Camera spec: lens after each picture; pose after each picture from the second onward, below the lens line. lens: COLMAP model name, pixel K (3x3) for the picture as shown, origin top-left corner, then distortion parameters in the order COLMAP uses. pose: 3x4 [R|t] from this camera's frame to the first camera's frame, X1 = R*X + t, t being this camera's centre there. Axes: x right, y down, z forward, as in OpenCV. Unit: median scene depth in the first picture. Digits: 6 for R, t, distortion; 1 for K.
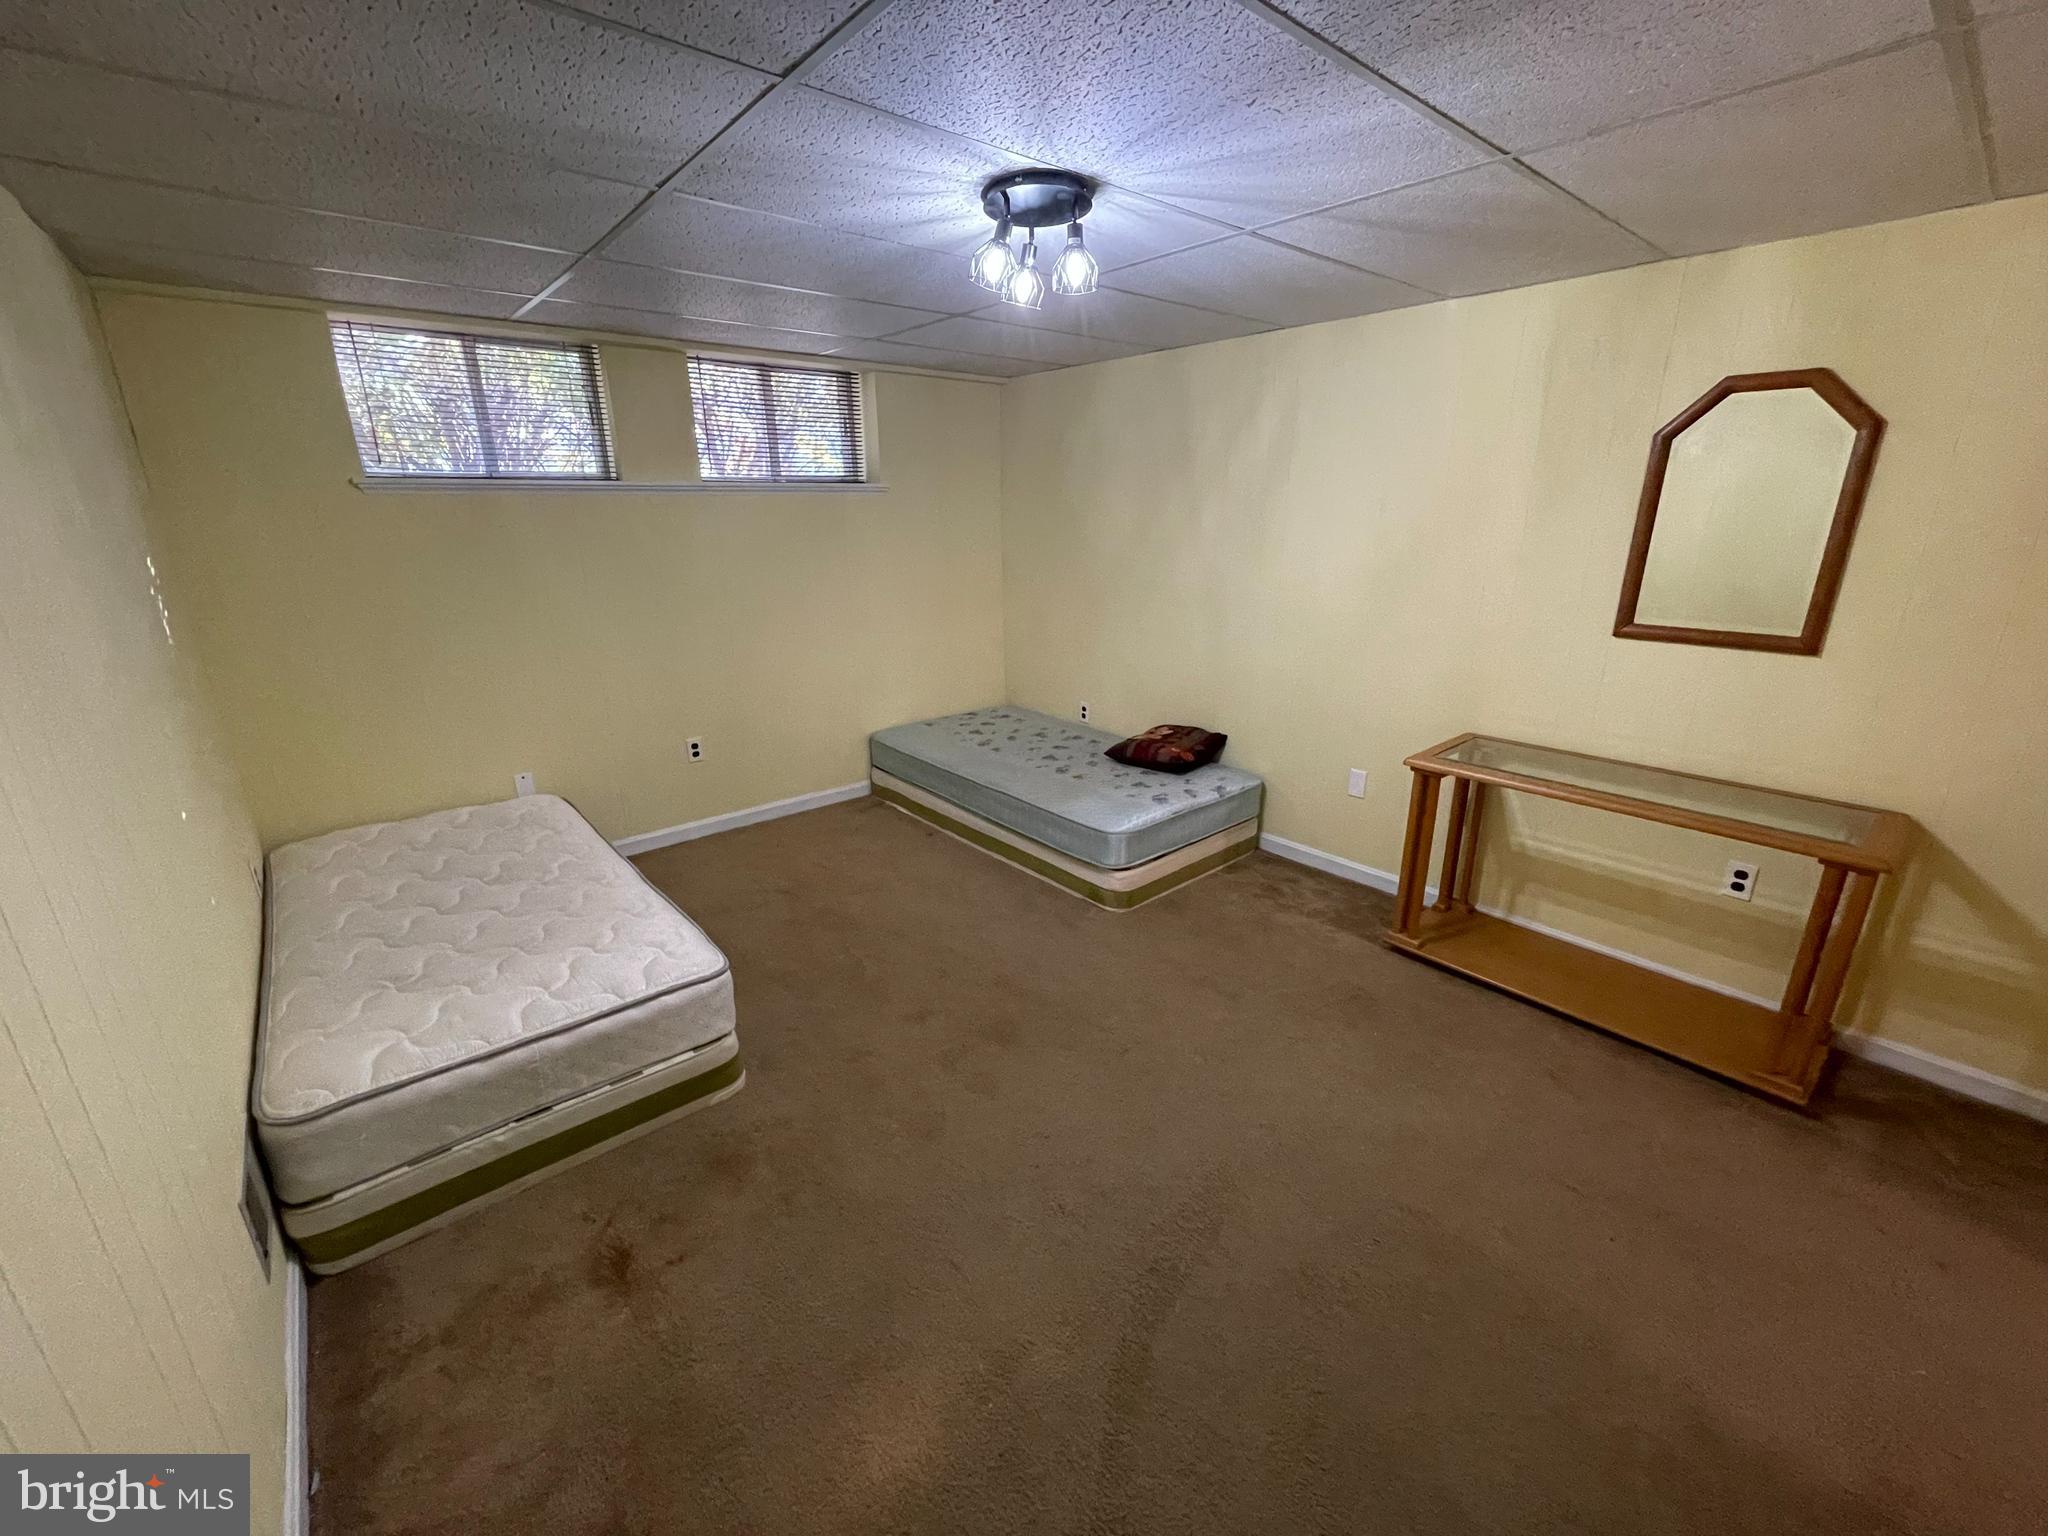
lens RADIAL K [[826.9, 0, 1023.2], [0, 826.9, 774.5], [0, 0, 1]] dist [0.000617, -0.000949]
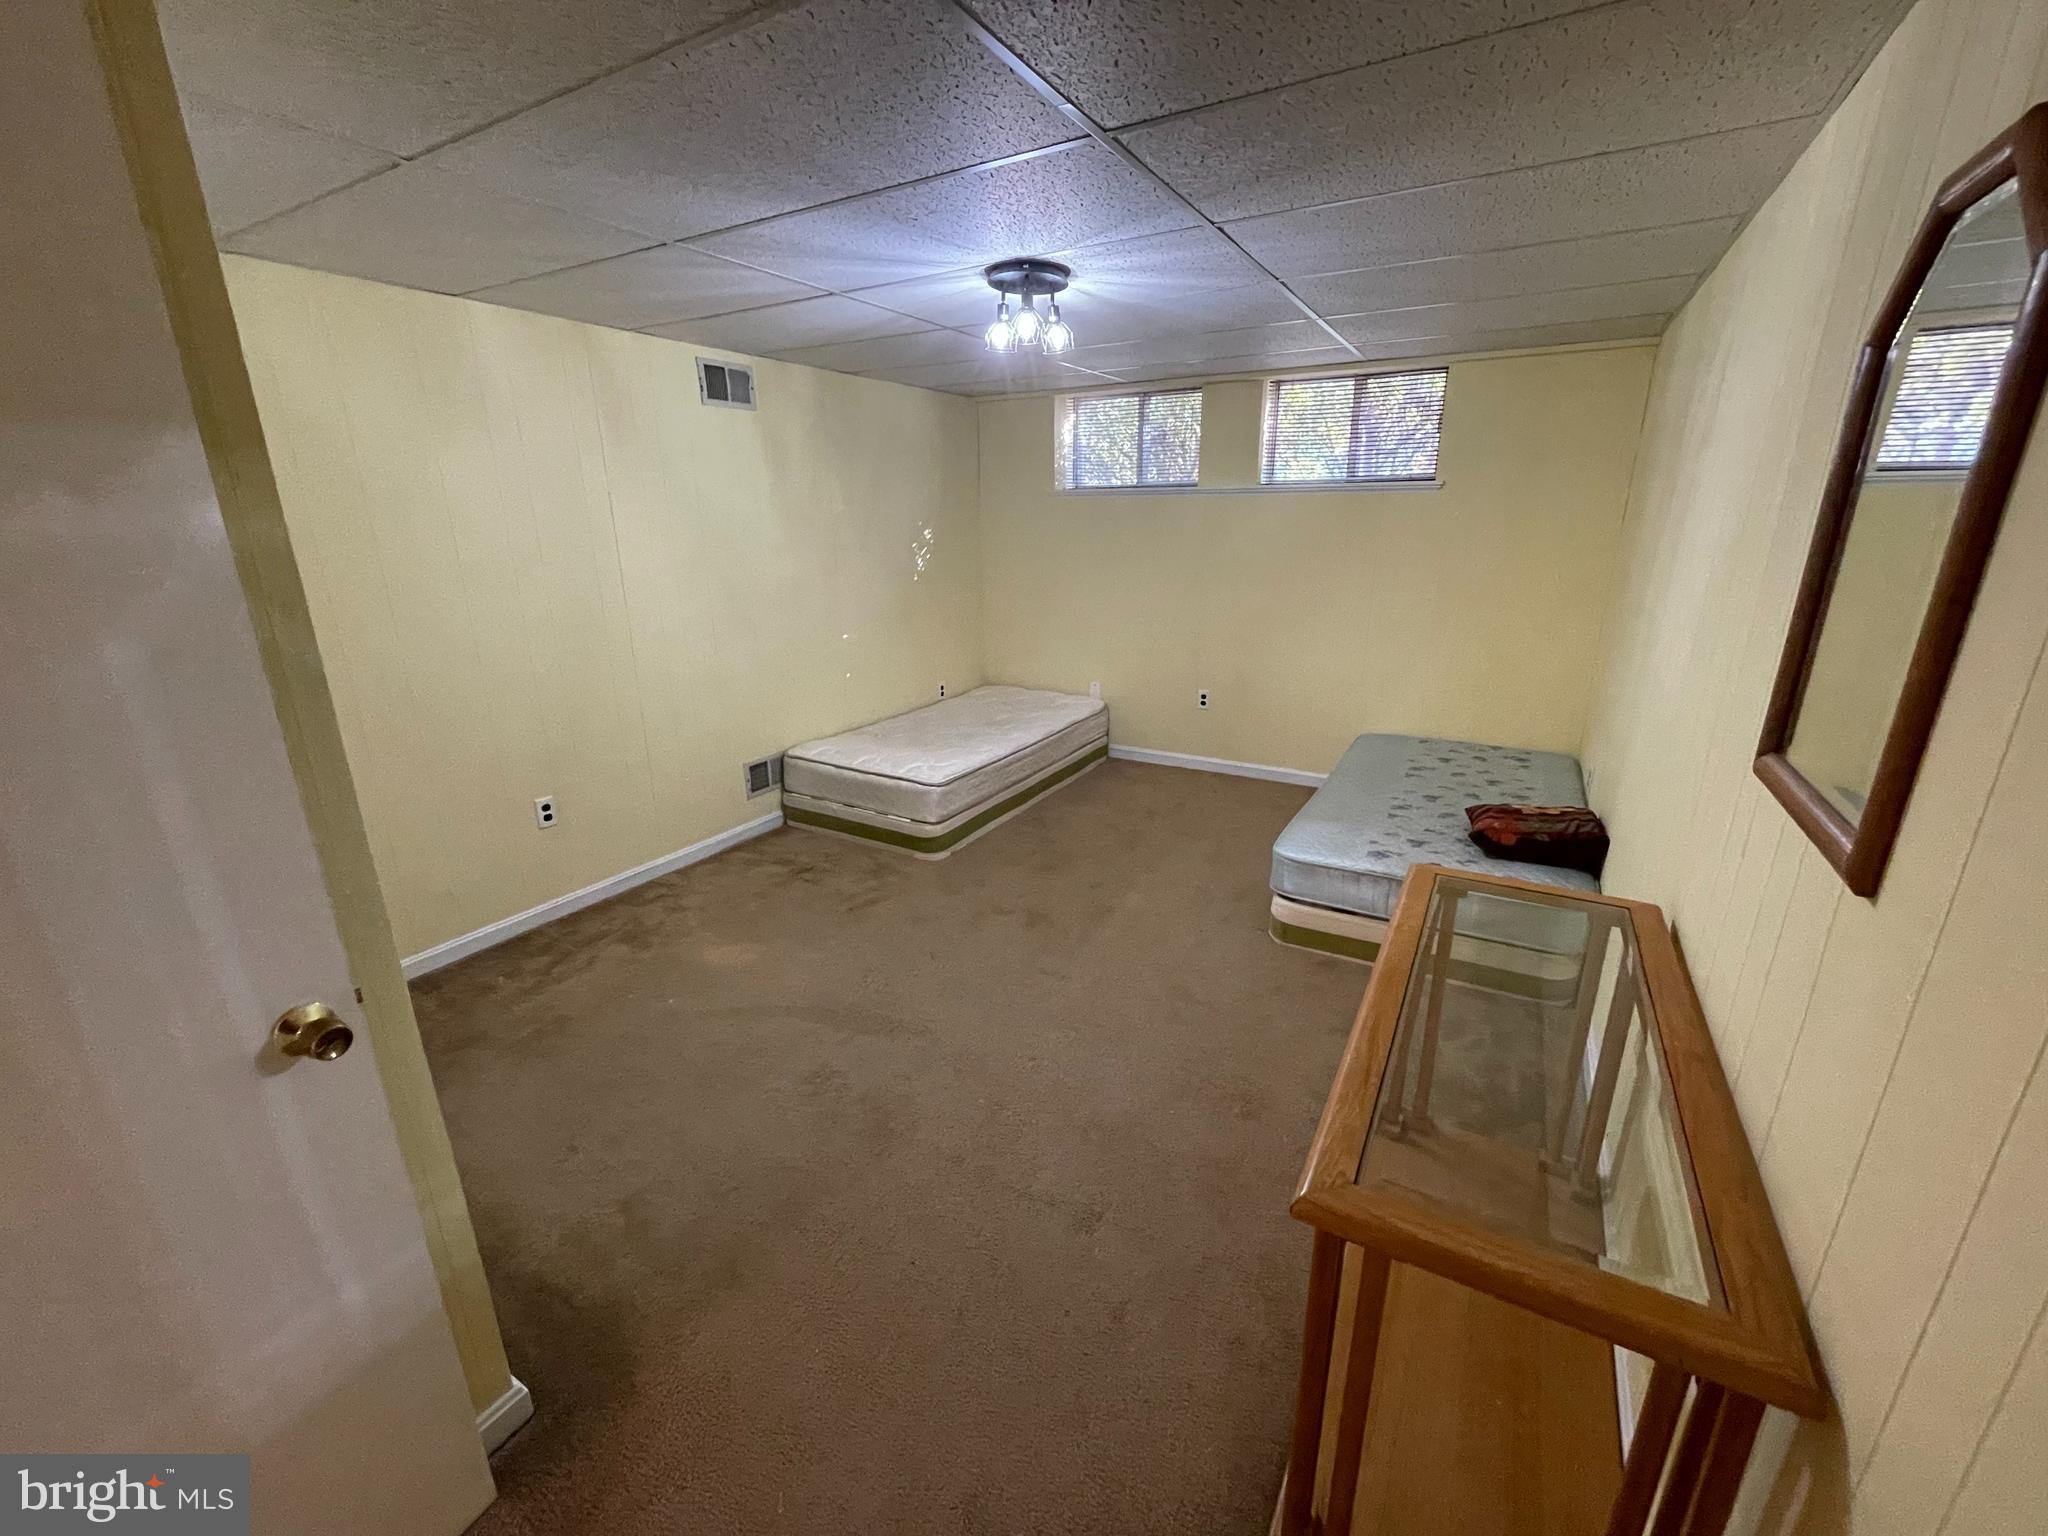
lens RADIAL K [[826.9, 0, 1029.4], [0, 826.9, 772.3], [0, 0, 1]] dist [0.000617, -0.000949]
pose [[0.331358, 0.287931, -0.898498, 0.785772], [-0.288620, 0.937580, 0.194015, -0.108790], [0.898277, 0.195036, 0.393777, 0.338676]]
